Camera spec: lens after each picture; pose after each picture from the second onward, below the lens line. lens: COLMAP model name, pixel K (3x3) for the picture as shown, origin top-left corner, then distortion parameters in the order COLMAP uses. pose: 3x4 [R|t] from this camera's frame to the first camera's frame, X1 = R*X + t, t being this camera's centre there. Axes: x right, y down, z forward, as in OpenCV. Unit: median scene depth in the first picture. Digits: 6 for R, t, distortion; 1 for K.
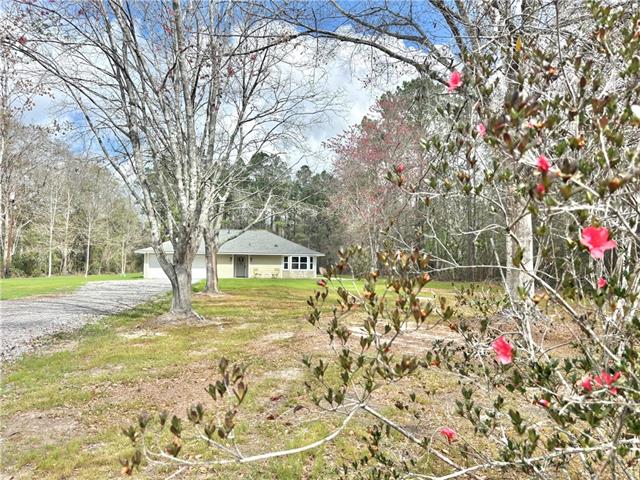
lens RADIAL K [[474.8, 0, 321.7], [0, 474.8, 240.3], [0, 0, 1]] dist [0.011807, 0.000936]
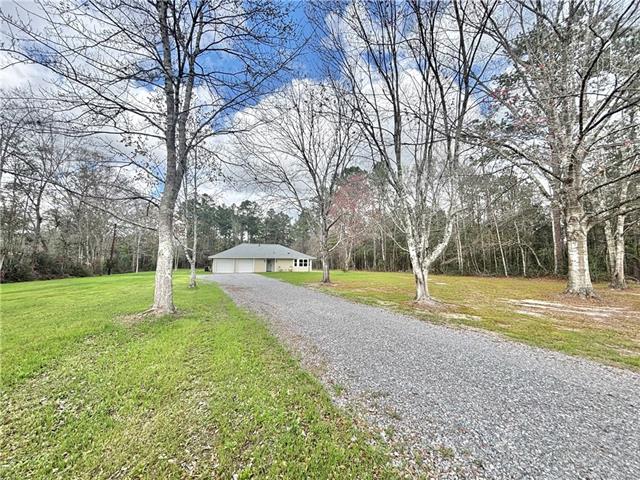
lens RADIAL K [[255.9, 0, 320.1], [0, 255.9, 234.7], [0, 0, 1]] dist [0.000908, 0.000021]
pose [[0.962756, 0.020995, 0.269554, -0.246366], [-0.004207, 0.998023, -0.062709, 0.002037], [-0.270338, 0.059240, 0.960941, 0.055185]]
